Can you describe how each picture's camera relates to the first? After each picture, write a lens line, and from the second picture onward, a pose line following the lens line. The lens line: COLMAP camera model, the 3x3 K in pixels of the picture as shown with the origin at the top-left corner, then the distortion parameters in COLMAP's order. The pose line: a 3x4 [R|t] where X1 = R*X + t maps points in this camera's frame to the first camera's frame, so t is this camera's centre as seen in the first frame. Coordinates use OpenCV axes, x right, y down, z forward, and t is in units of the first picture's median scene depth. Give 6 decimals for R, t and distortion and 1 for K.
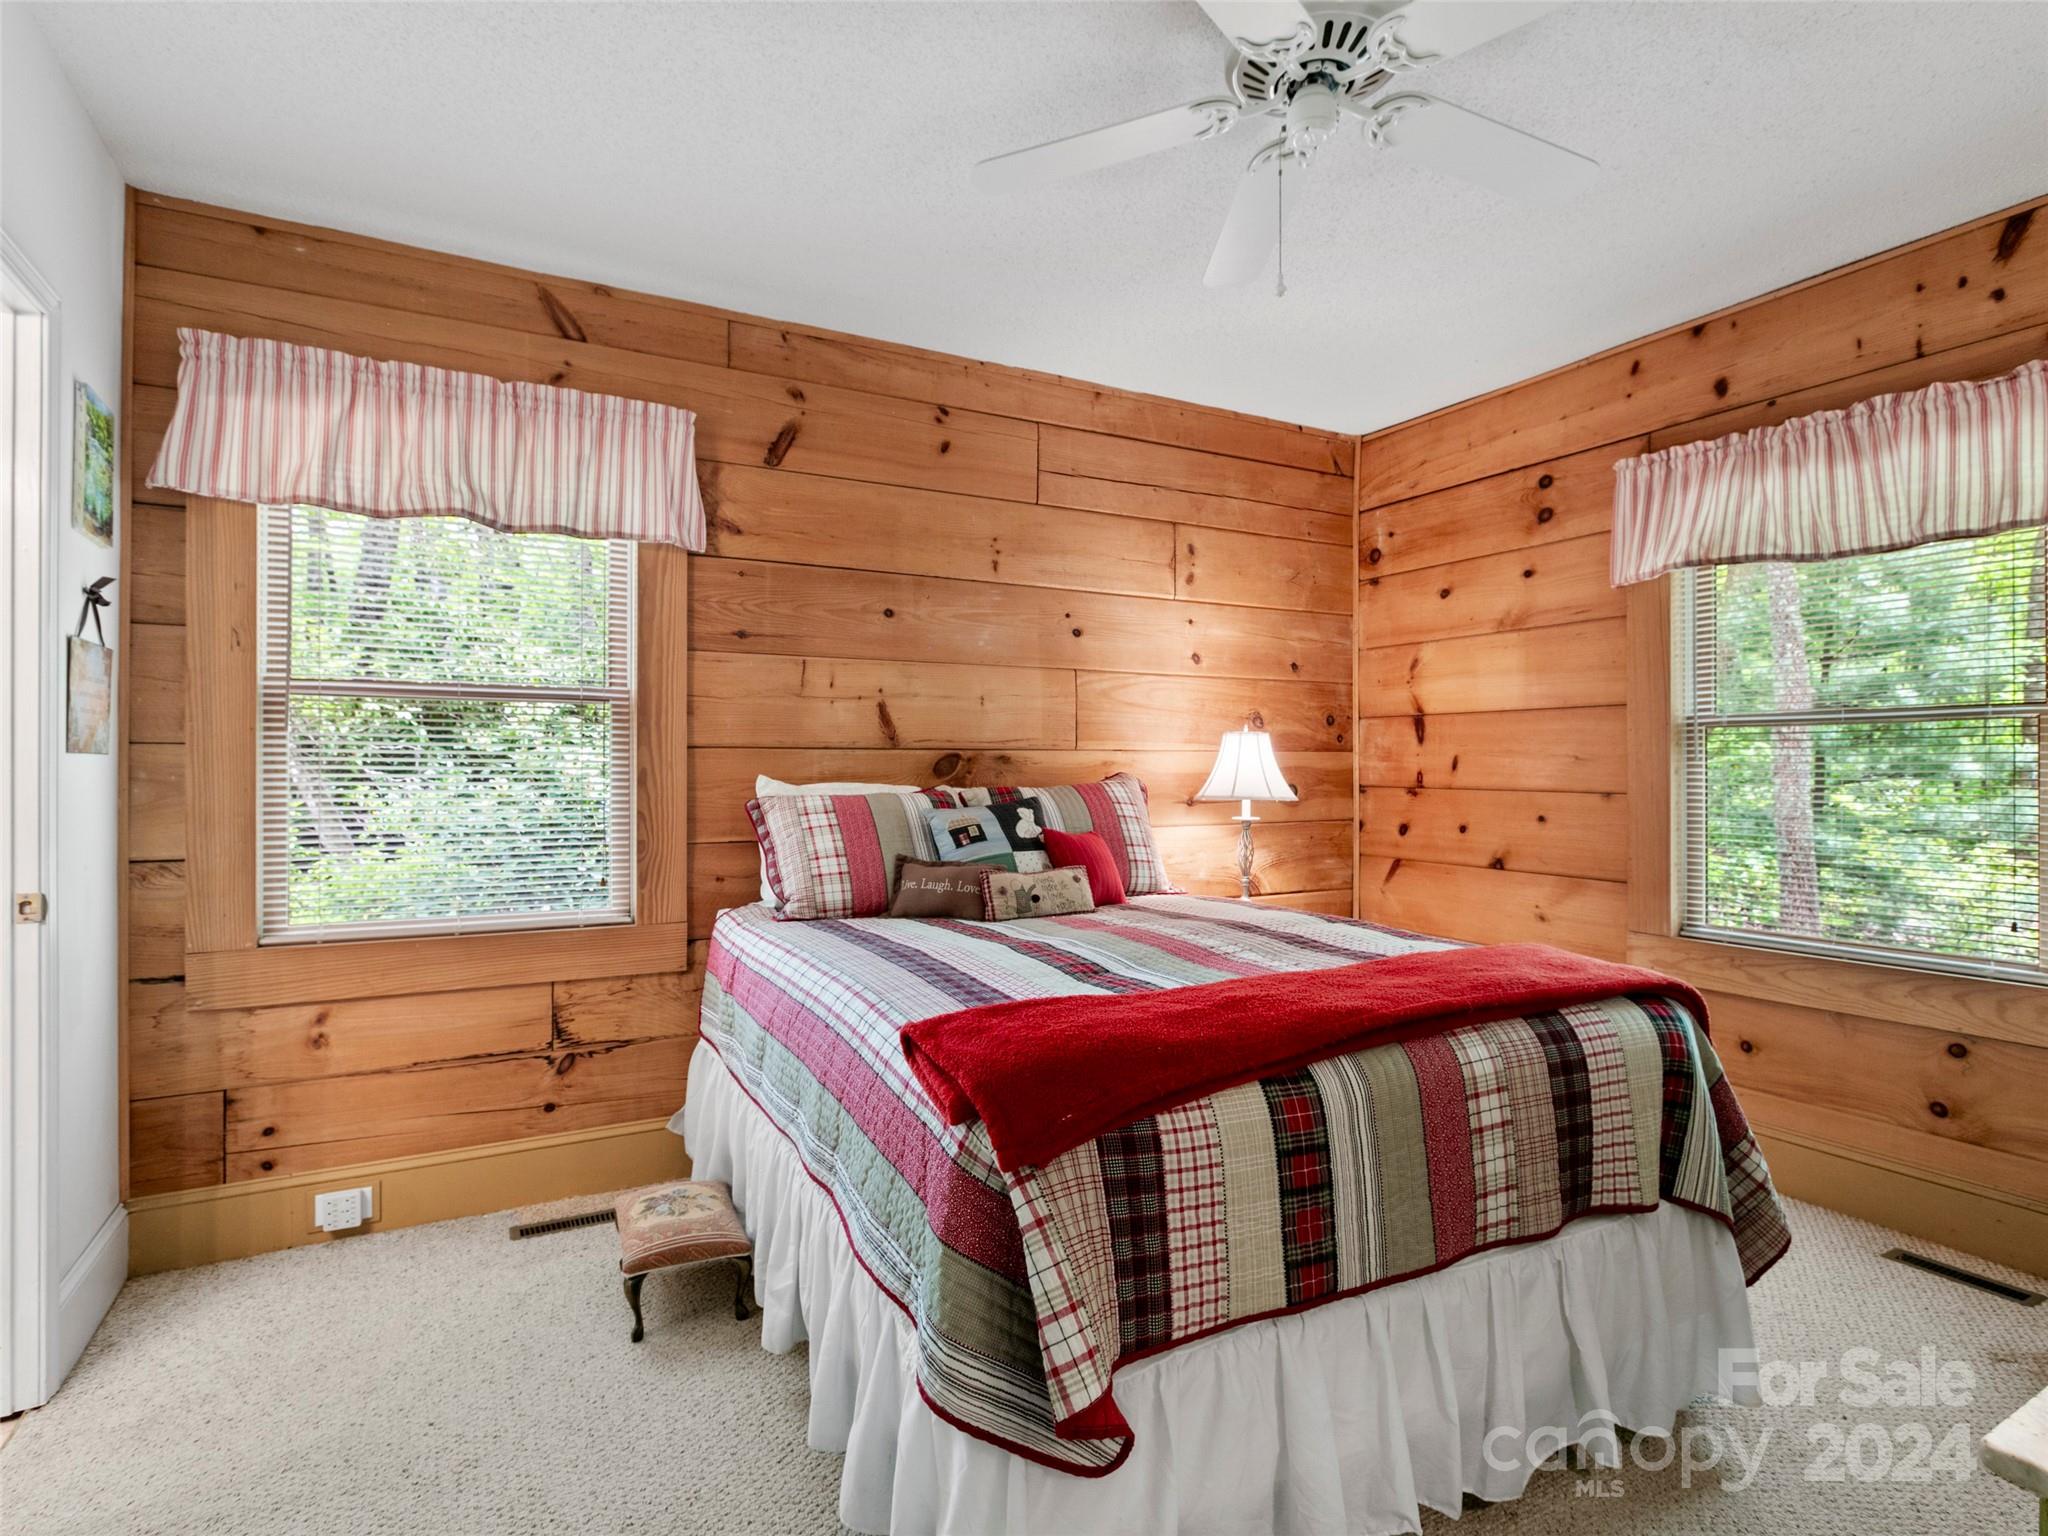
lens RADIAL K [[1070.3, 0, 1023.7], [0, 1070.3, 775.2], [0, 0, 1]] dist [-0.000744, -0.000191]
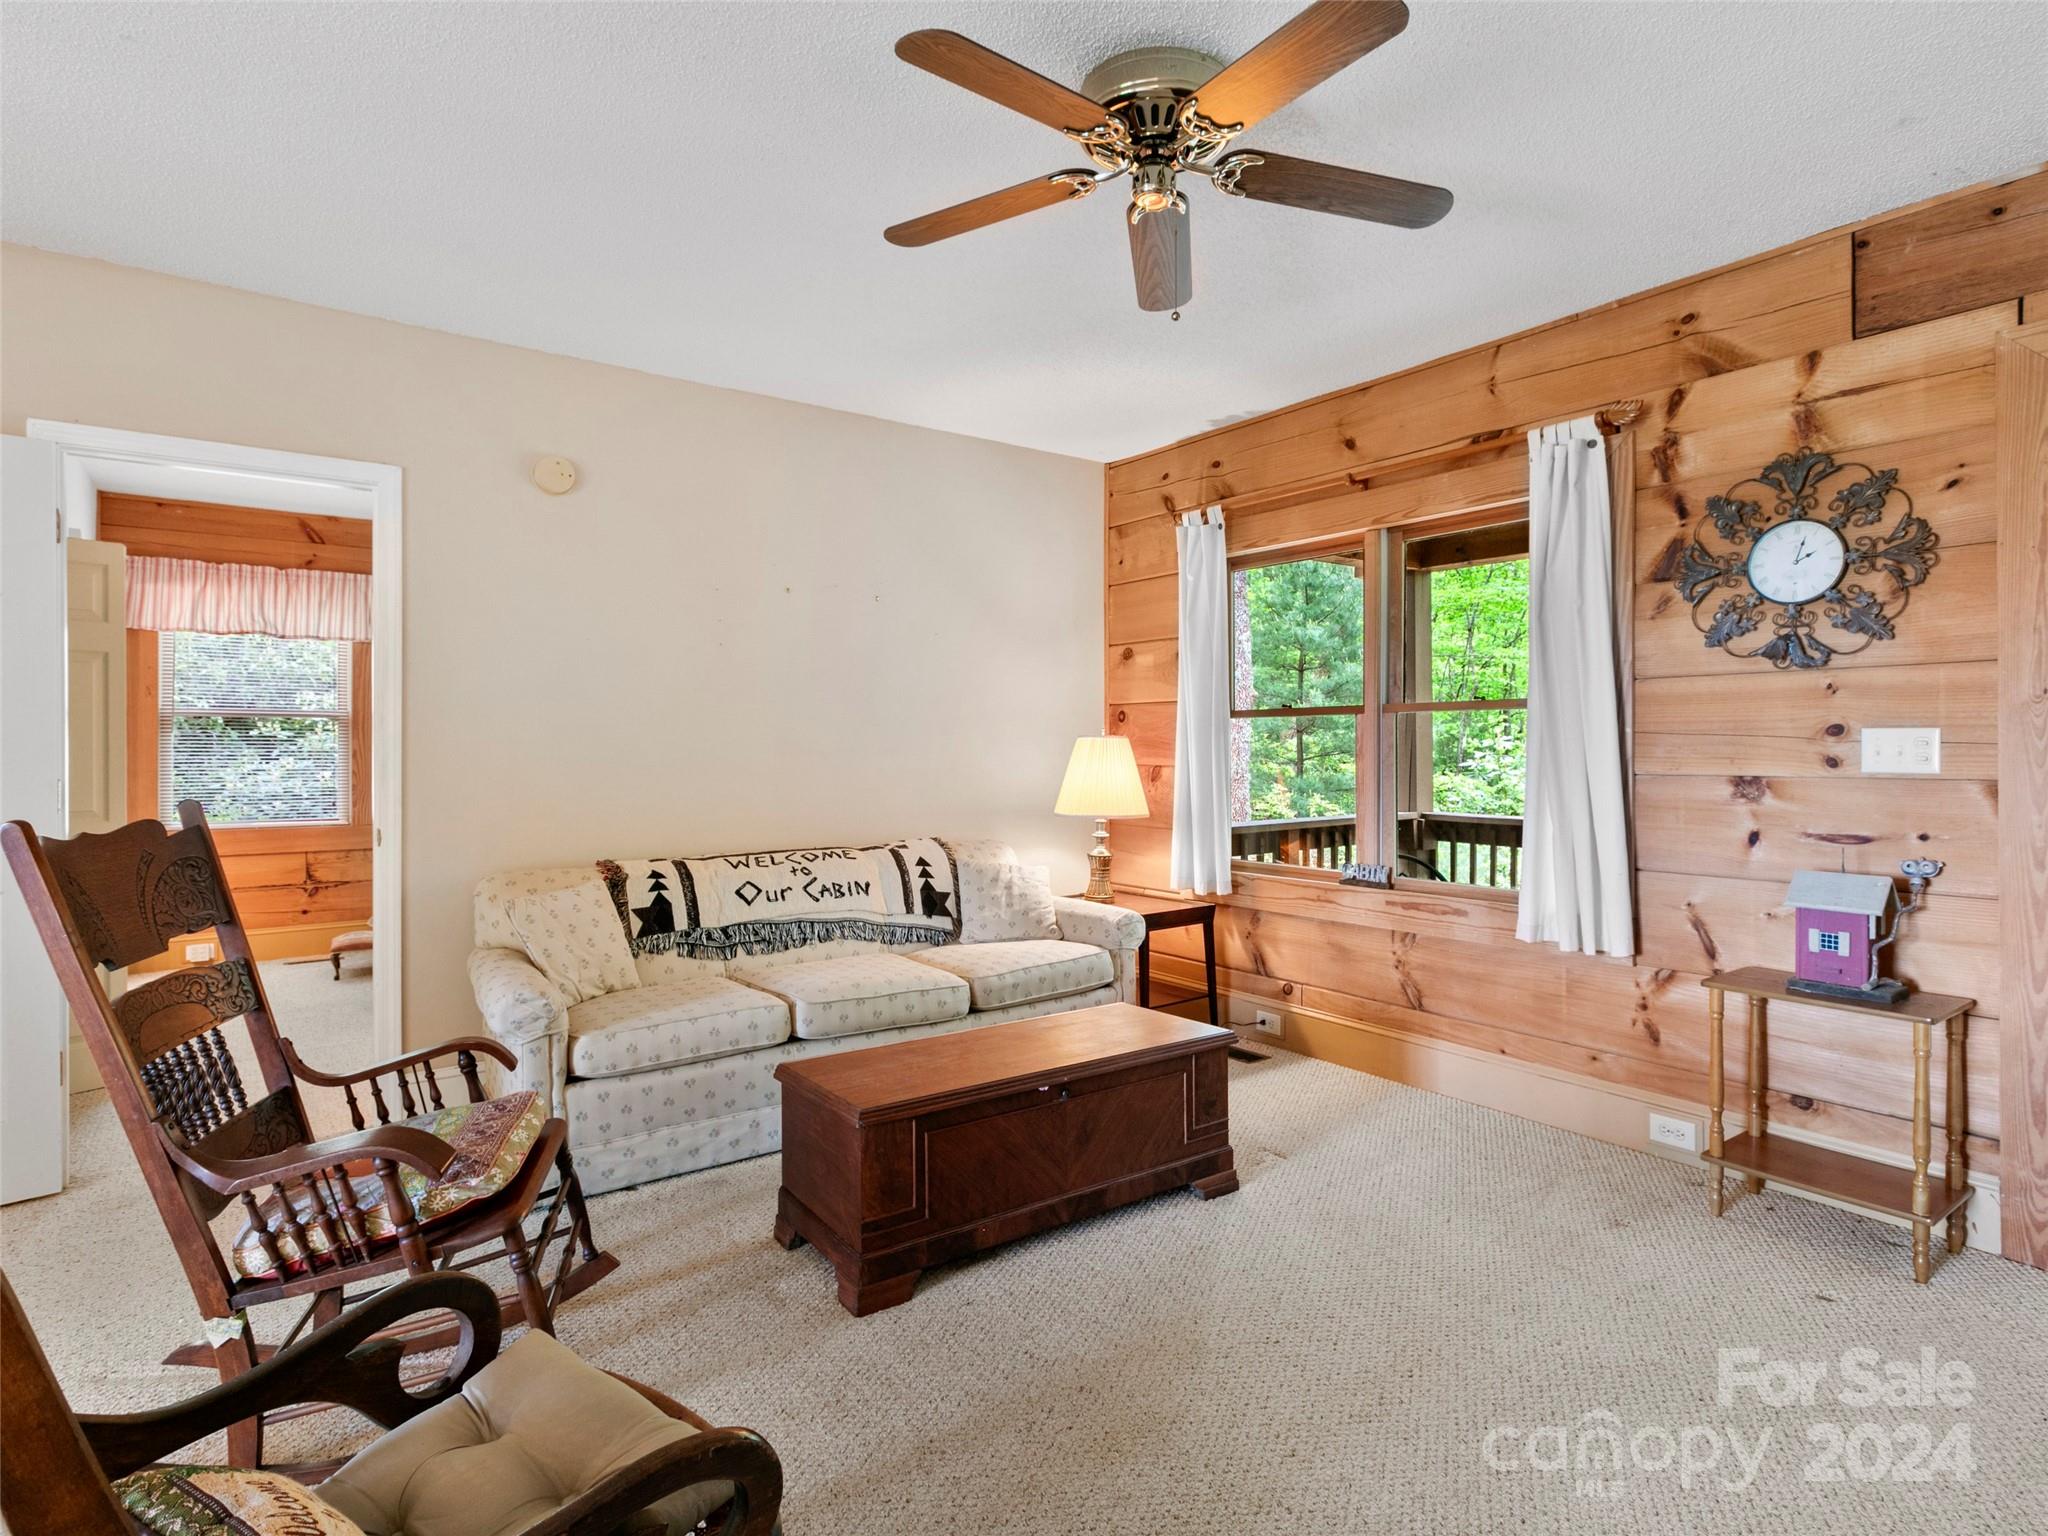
lens RADIAL K [[1070.3, 0, 1022.5], [0, 1070.3, 749.7], [0, 0, 1]] dist [-0.000744, -0.000191]
pose [[0.990132, -0.001151, 0.140133, 0.655069], [0.001780, 0.999989, -0.004367, 0.005239], [-0.140126, 0.004574, 0.990123, -1.271860]]
